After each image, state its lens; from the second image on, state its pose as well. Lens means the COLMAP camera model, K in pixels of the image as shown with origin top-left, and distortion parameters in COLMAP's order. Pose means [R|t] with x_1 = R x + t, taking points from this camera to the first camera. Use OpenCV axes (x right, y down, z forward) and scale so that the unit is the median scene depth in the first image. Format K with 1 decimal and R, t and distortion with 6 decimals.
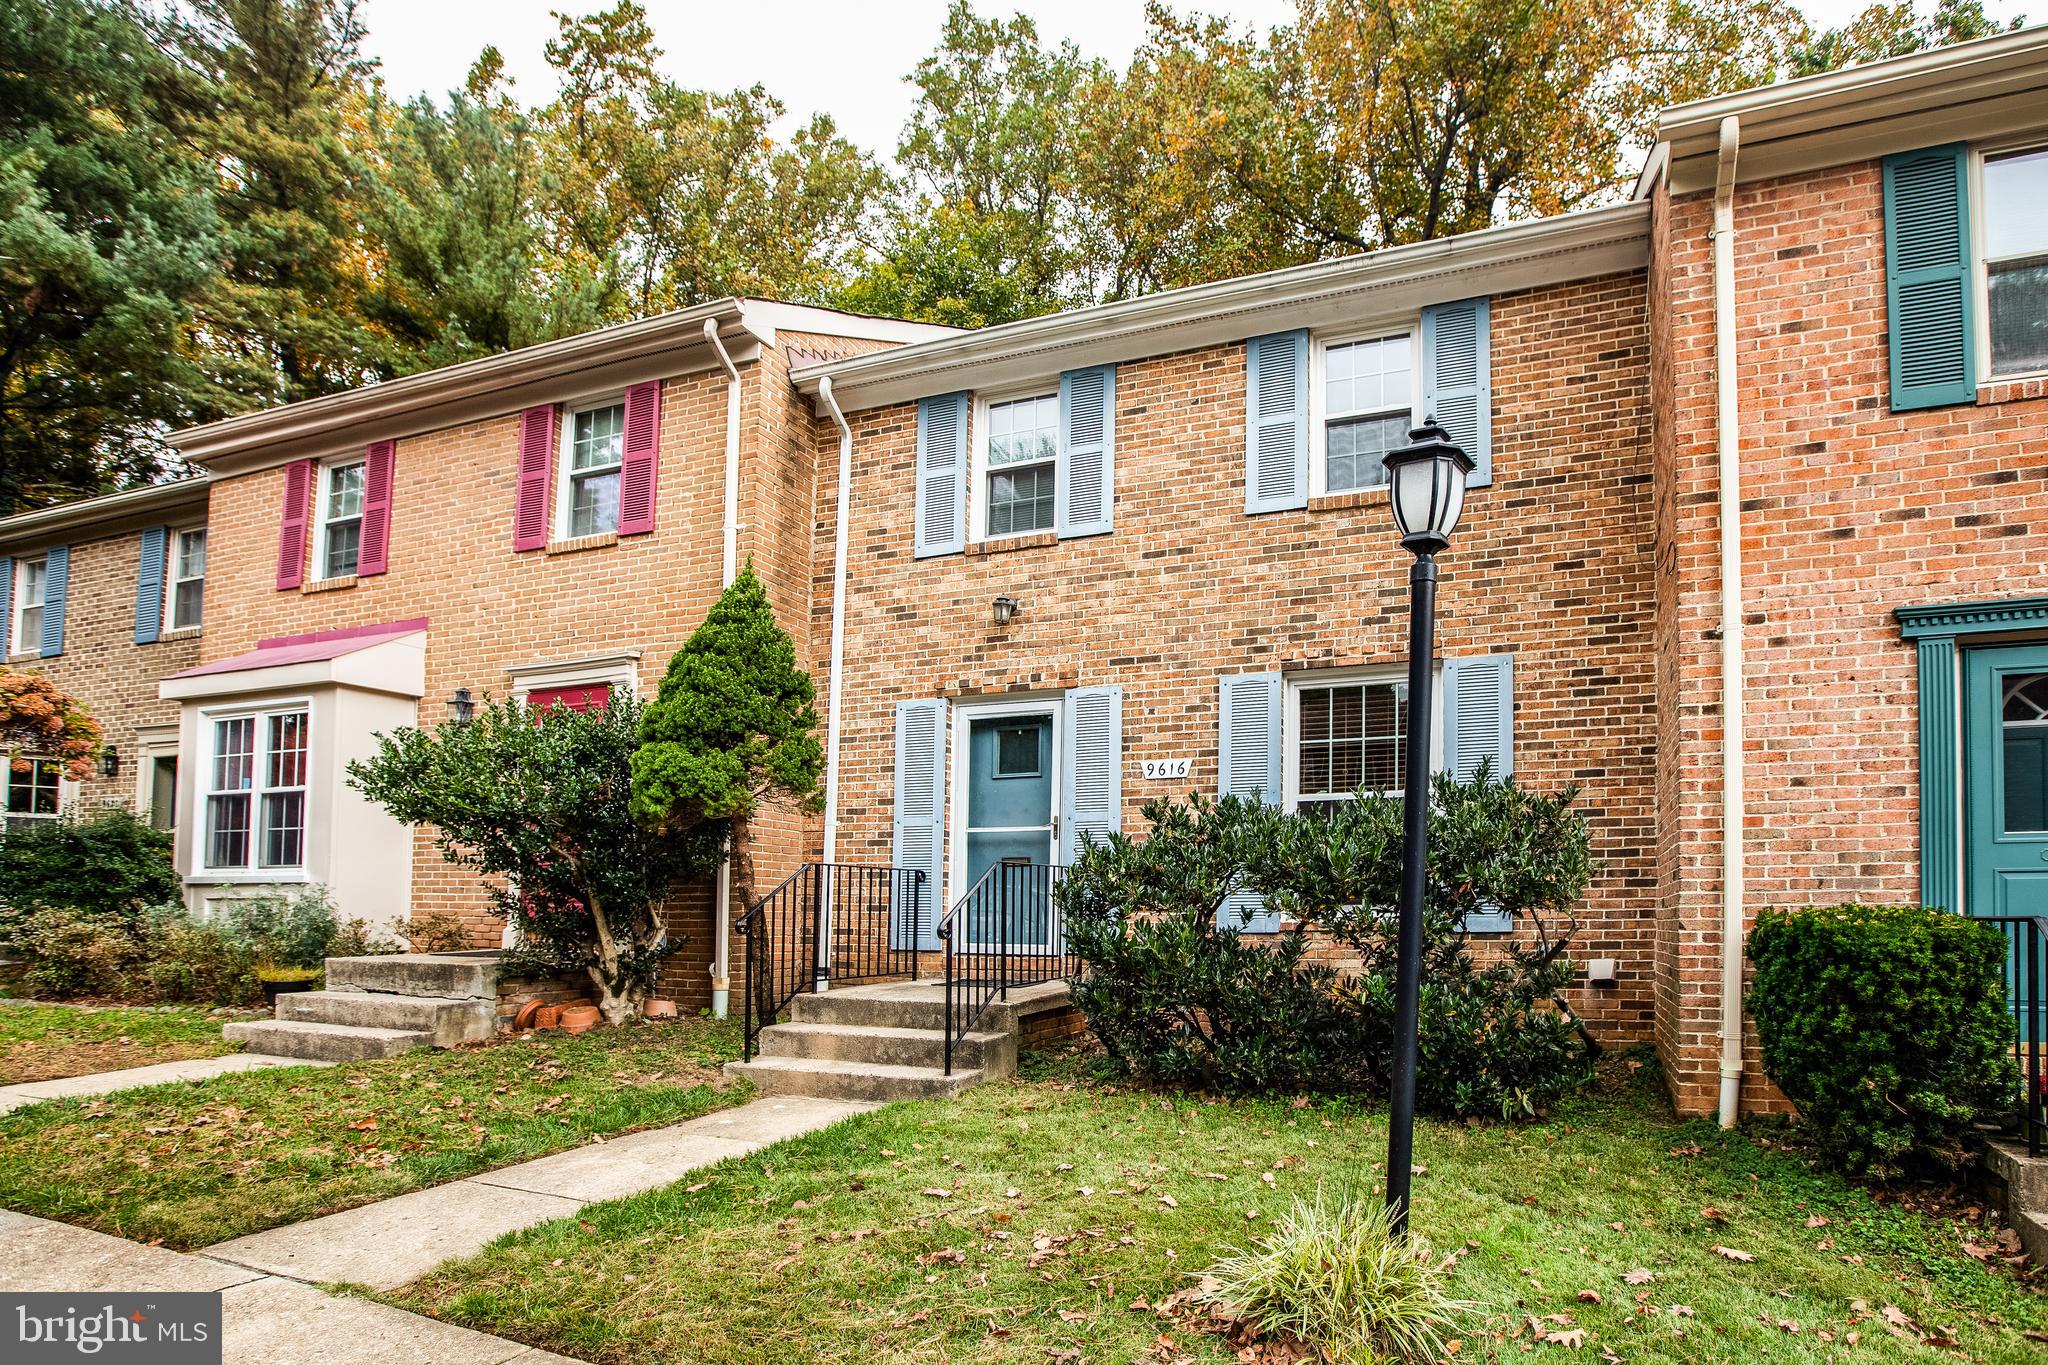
lens RADIAL K [[980.8, 0, 1024.0], [0, 980.8, 730.4], [0, 0, 1]] dist [-0.039640, 0.011254]
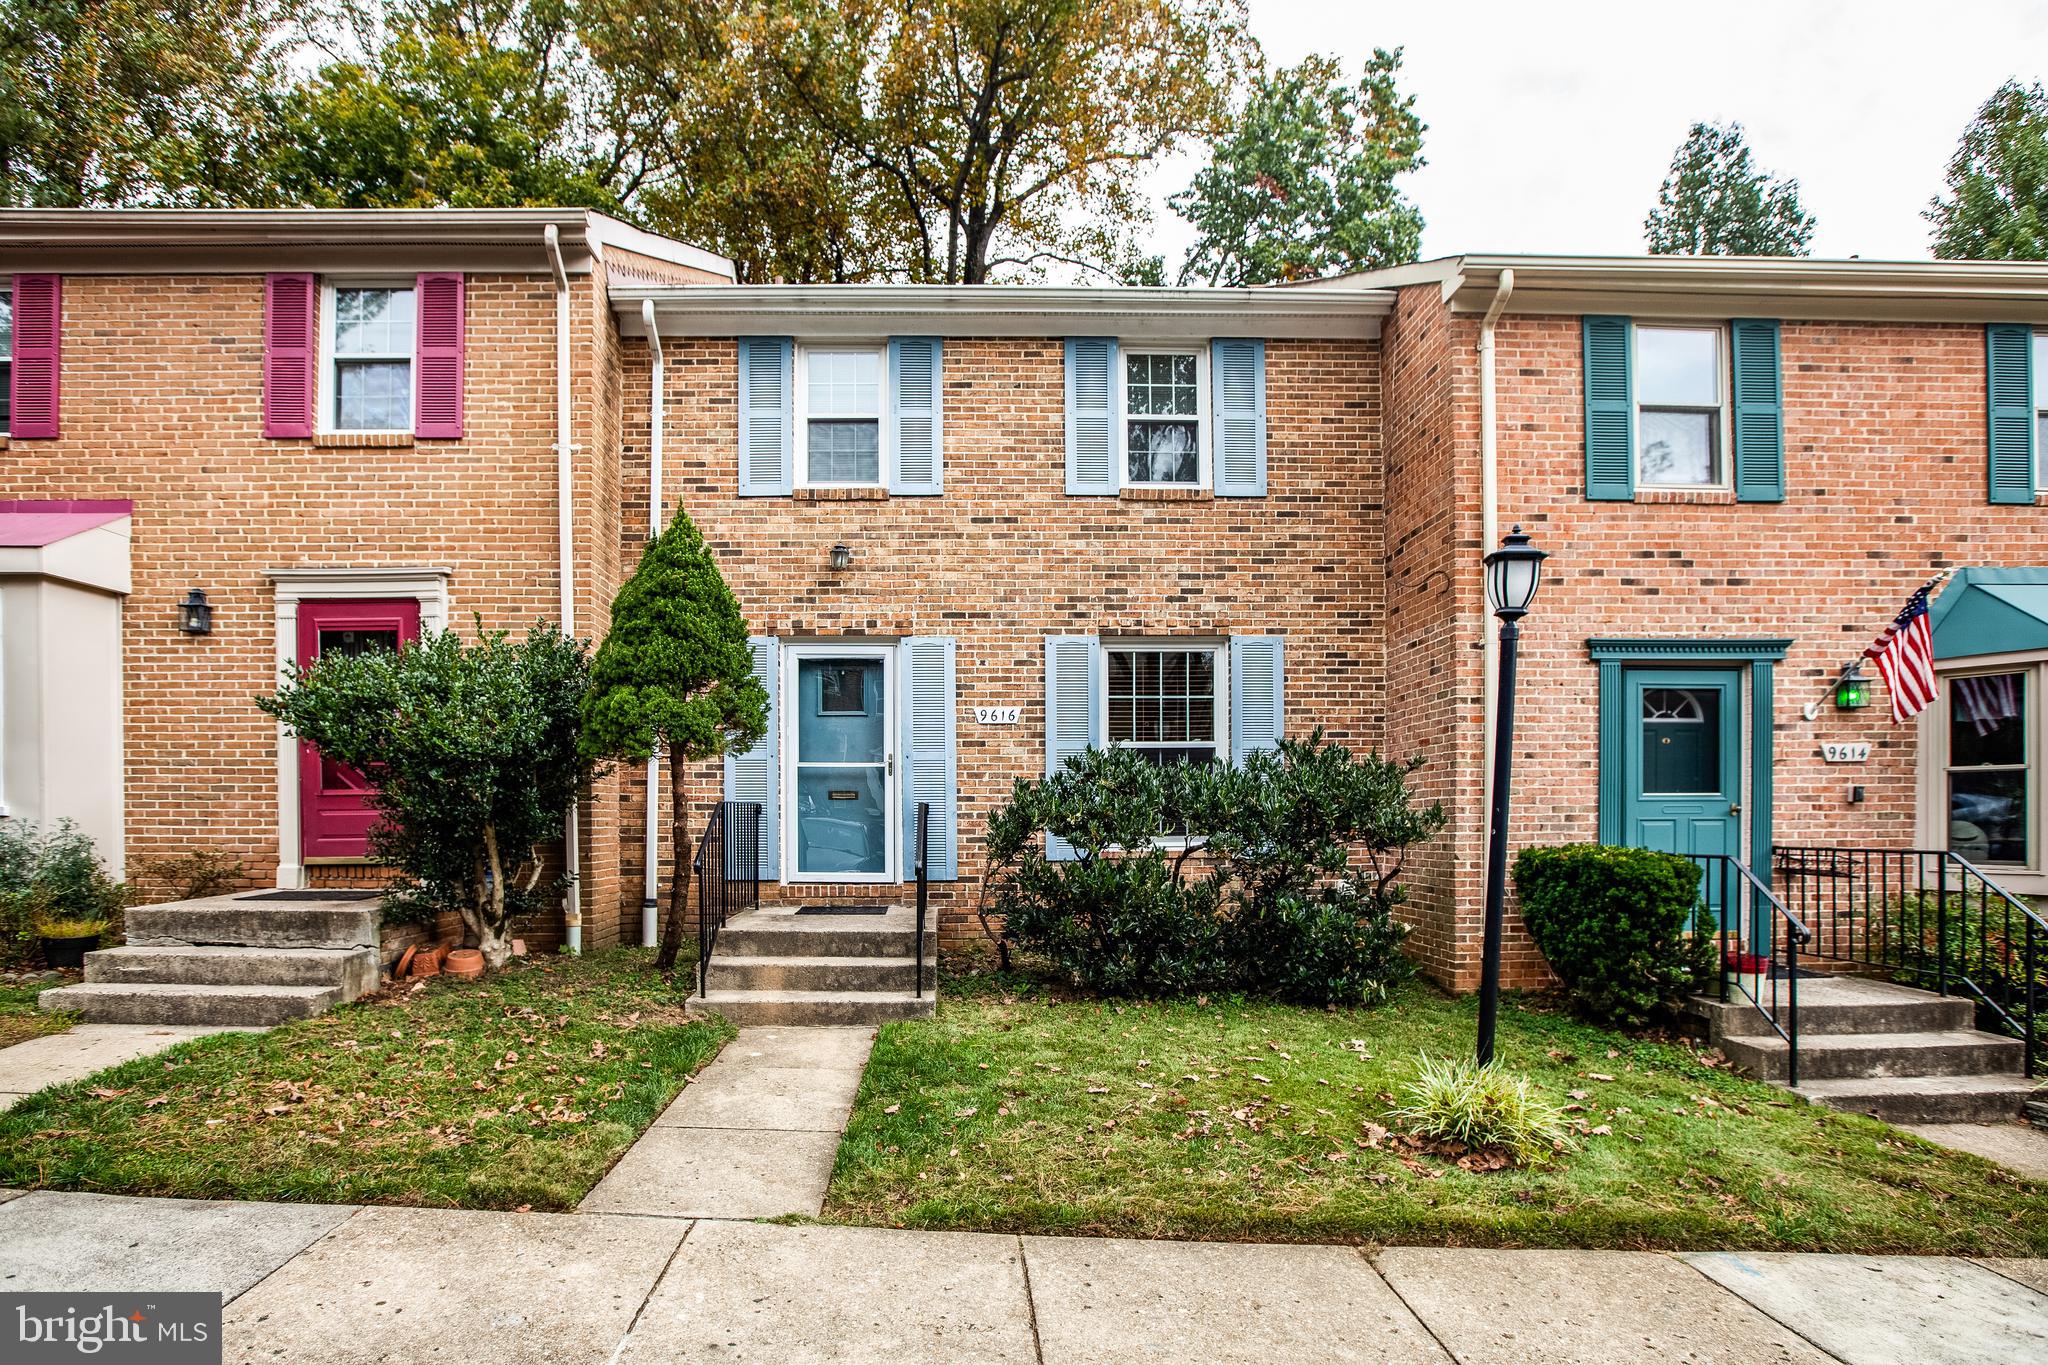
lens RADIAL K [[933.5, 0, 1010.6], [0, 933.5, 682.0], [0, 0, 1]] dist [-0.047739, 0.016839]
pose [[0.942514, 0.046732, 0.330883, -0.203826], [-0.055872, 0.998273, 0.018160, -0.020040], [-0.329463, -0.035603, 0.943497, -0.017109]]
